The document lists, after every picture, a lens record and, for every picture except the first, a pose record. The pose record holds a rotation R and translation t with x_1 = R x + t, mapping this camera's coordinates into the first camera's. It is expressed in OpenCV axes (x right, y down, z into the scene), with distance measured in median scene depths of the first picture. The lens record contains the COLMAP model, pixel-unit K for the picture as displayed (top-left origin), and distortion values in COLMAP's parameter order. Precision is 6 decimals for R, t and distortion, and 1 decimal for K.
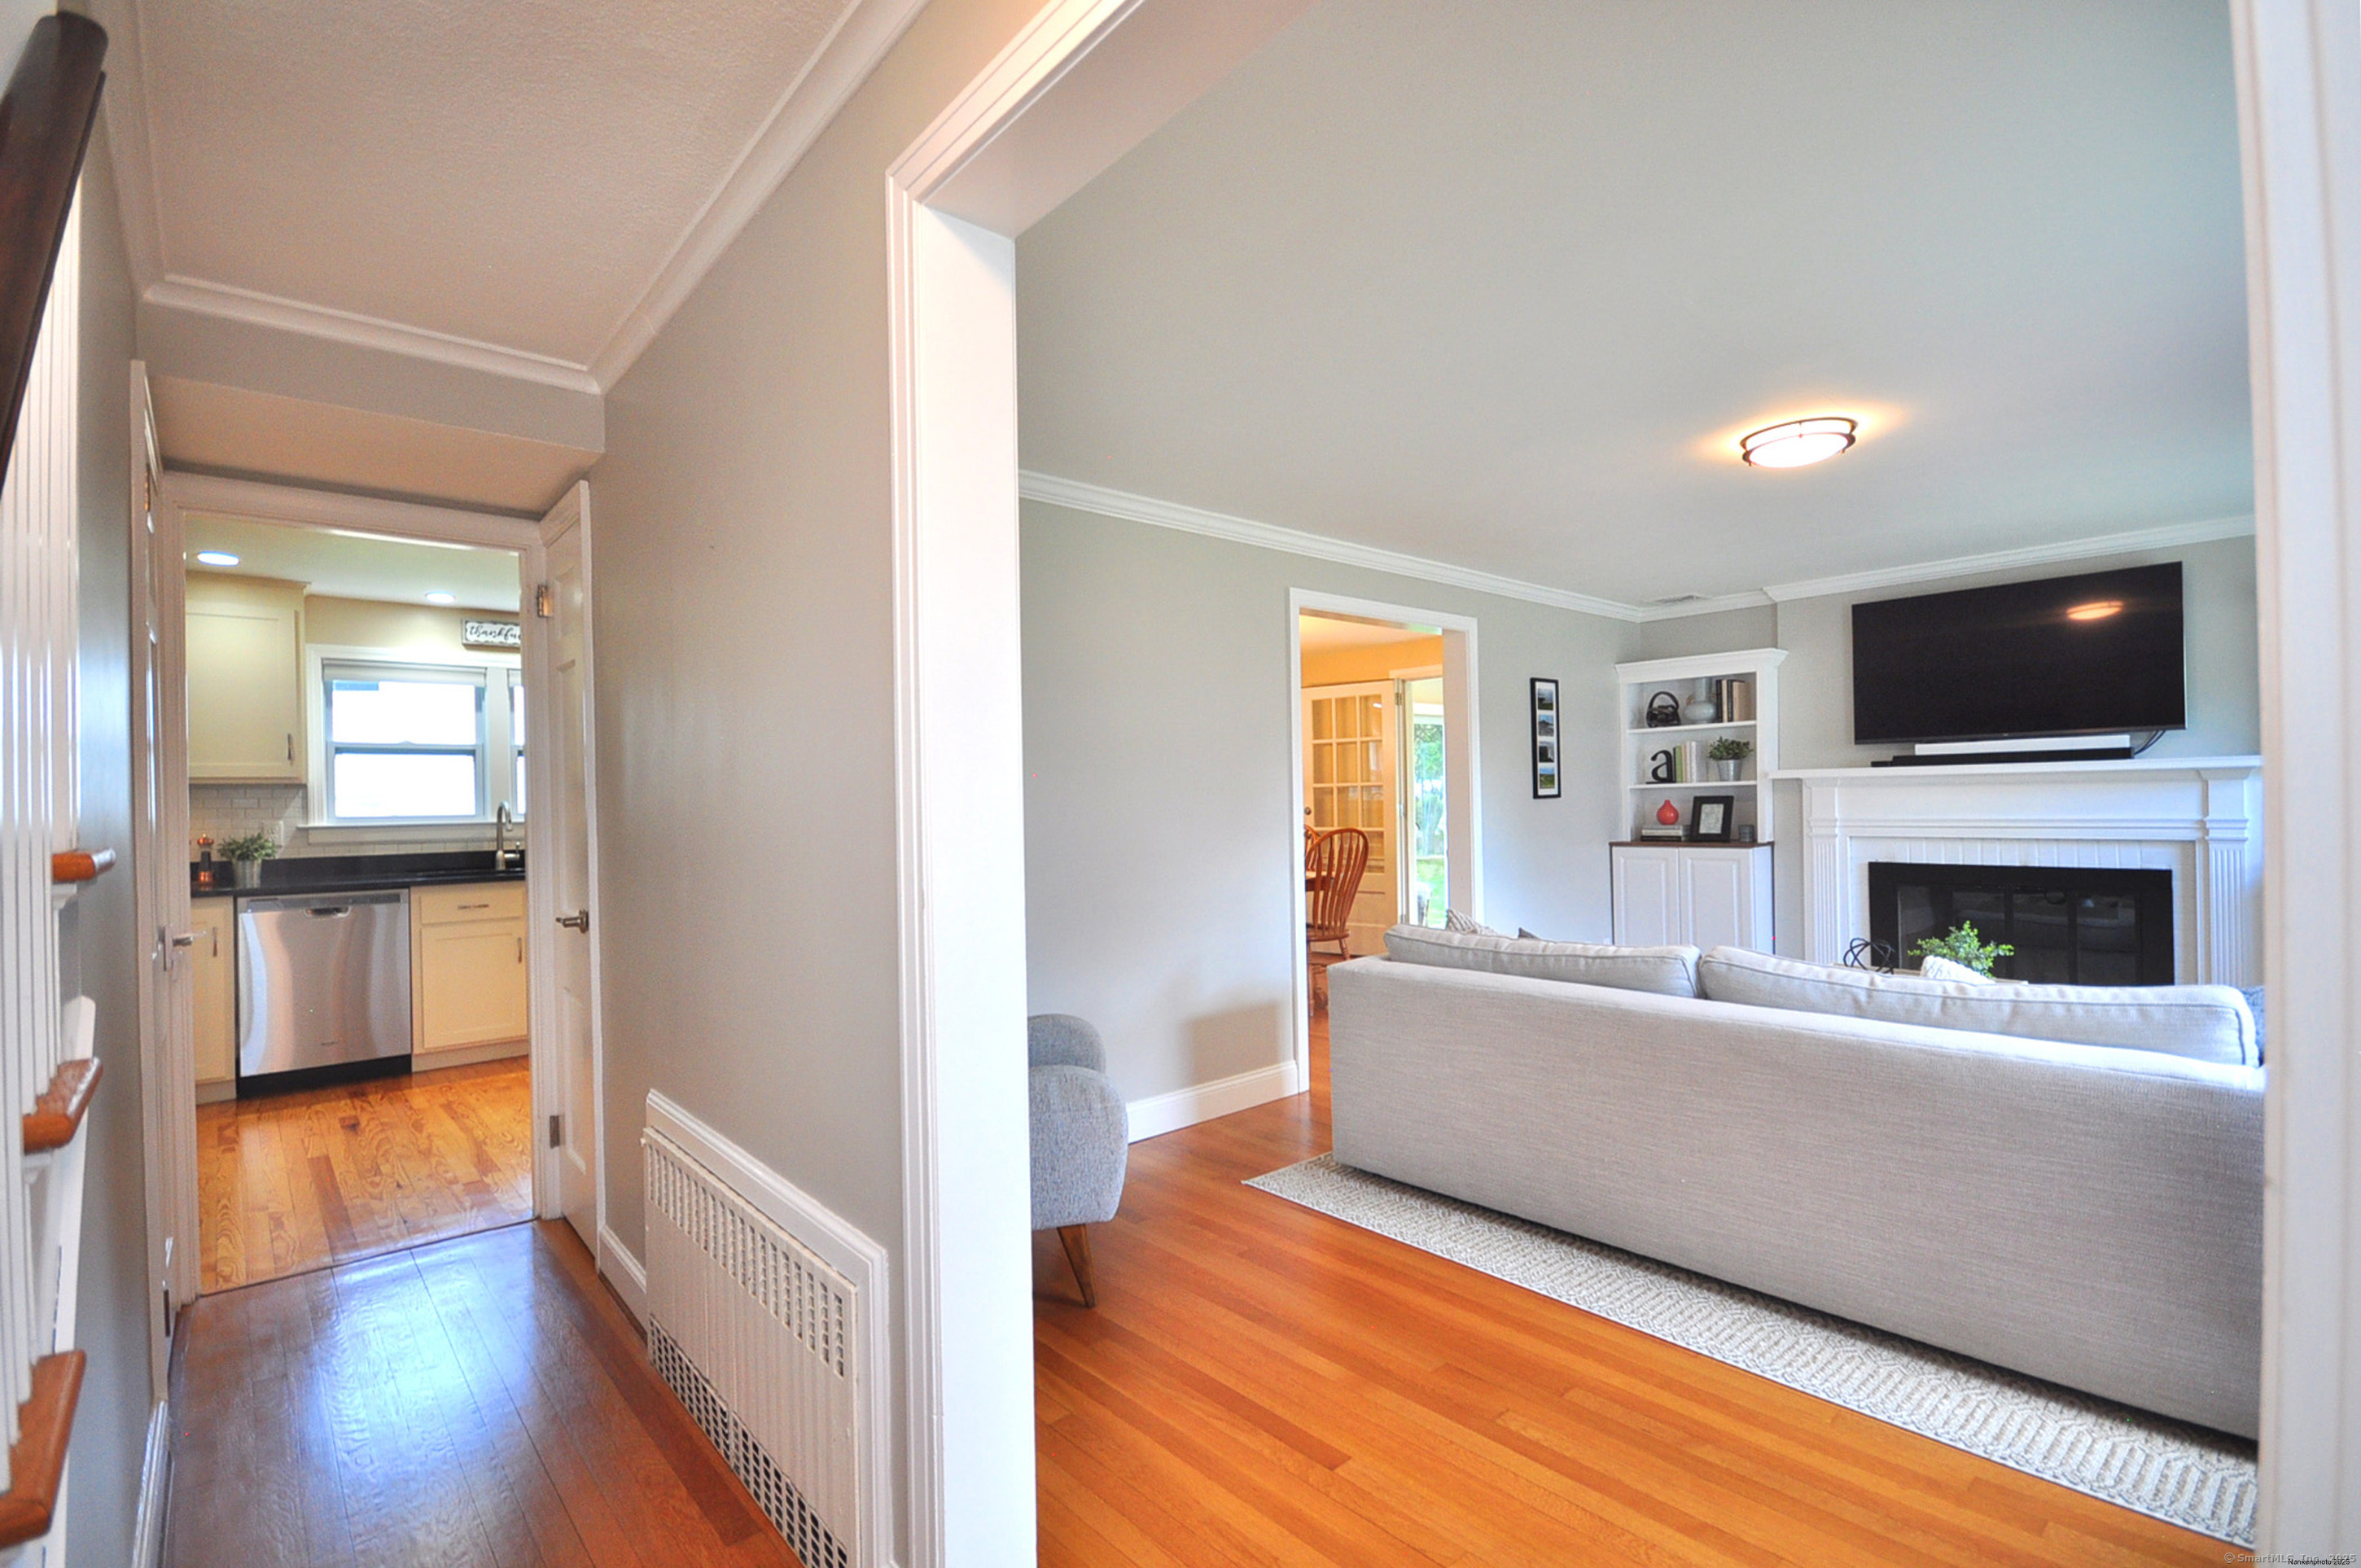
lens RADIAL K [[1067.5, 0, 1175.3], [0, 1067.5, 795.5], [0, 0, 1]] dist [0.000860, -0.000150]
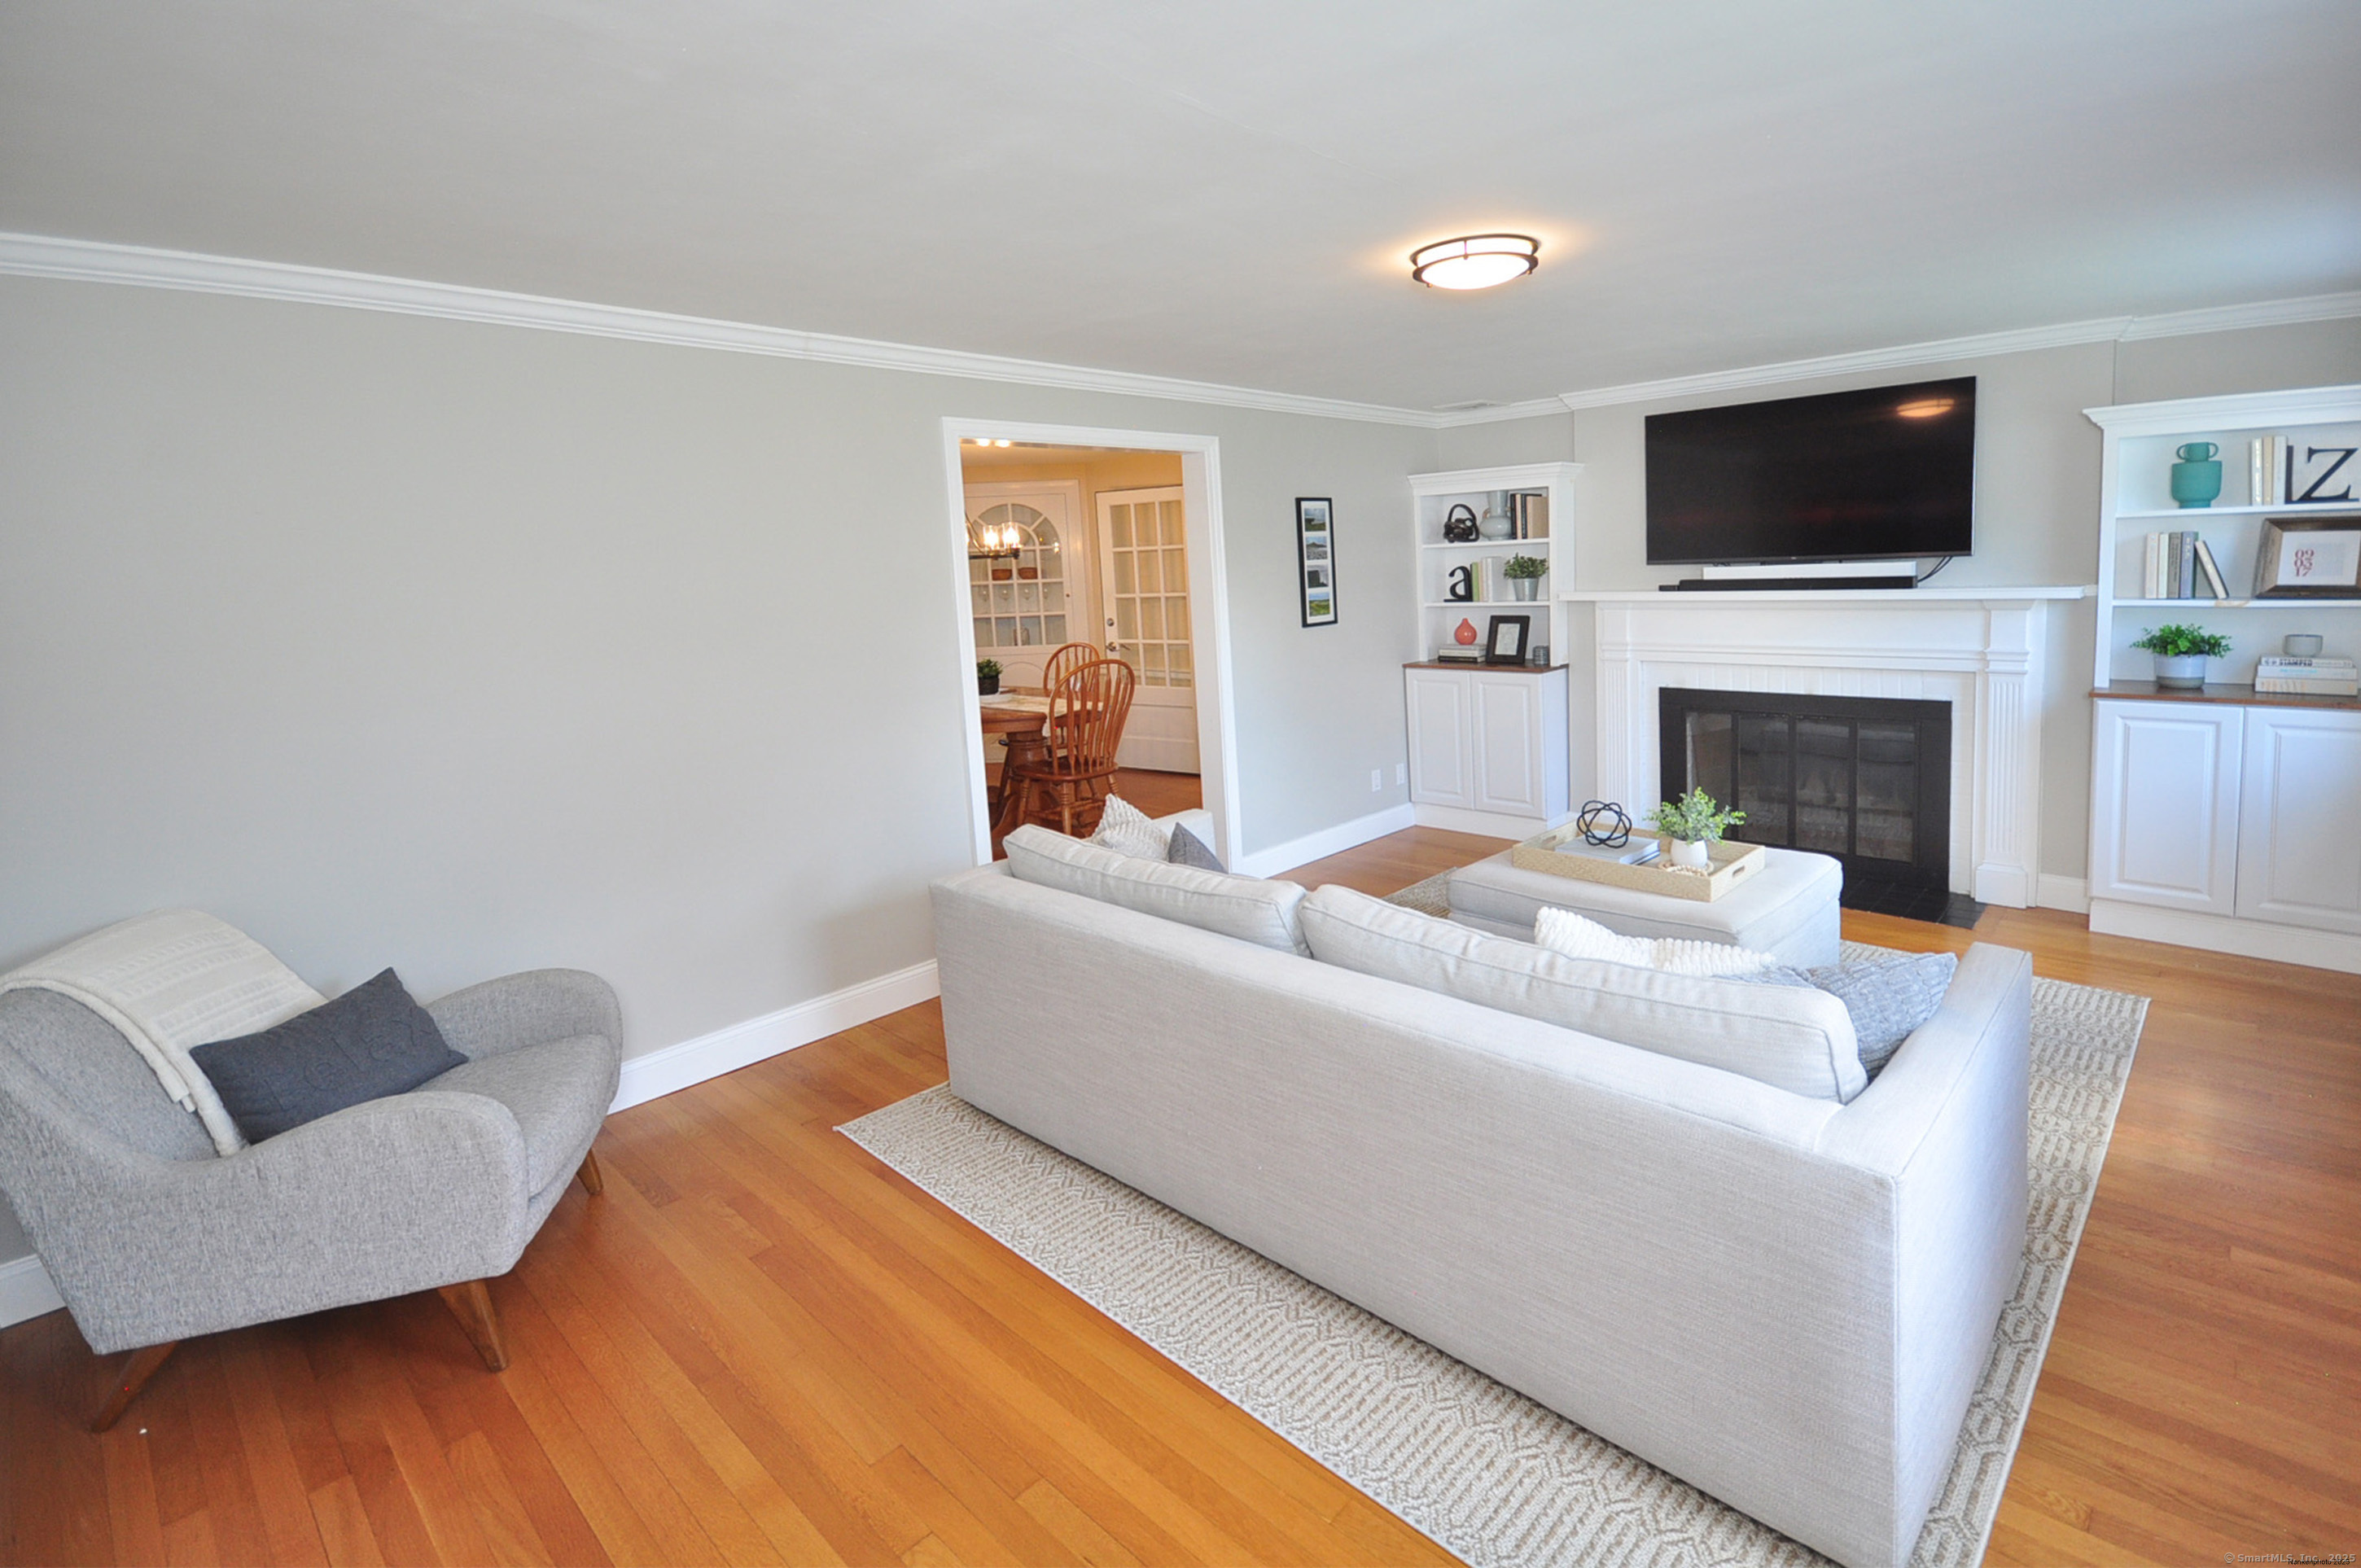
lens RADIAL K [[1079.7, 0, 1126.5], [0, 1079.7, 676.0], [0, 0, 1]] dist [0.008881, -0.000595]
pose [[0.998154, -0.008907, 0.060085, 0.117066], [0.003348, 0.995754, 0.091990, -0.038895], [-0.060650, -0.091619, 0.993945, 0.068426]]
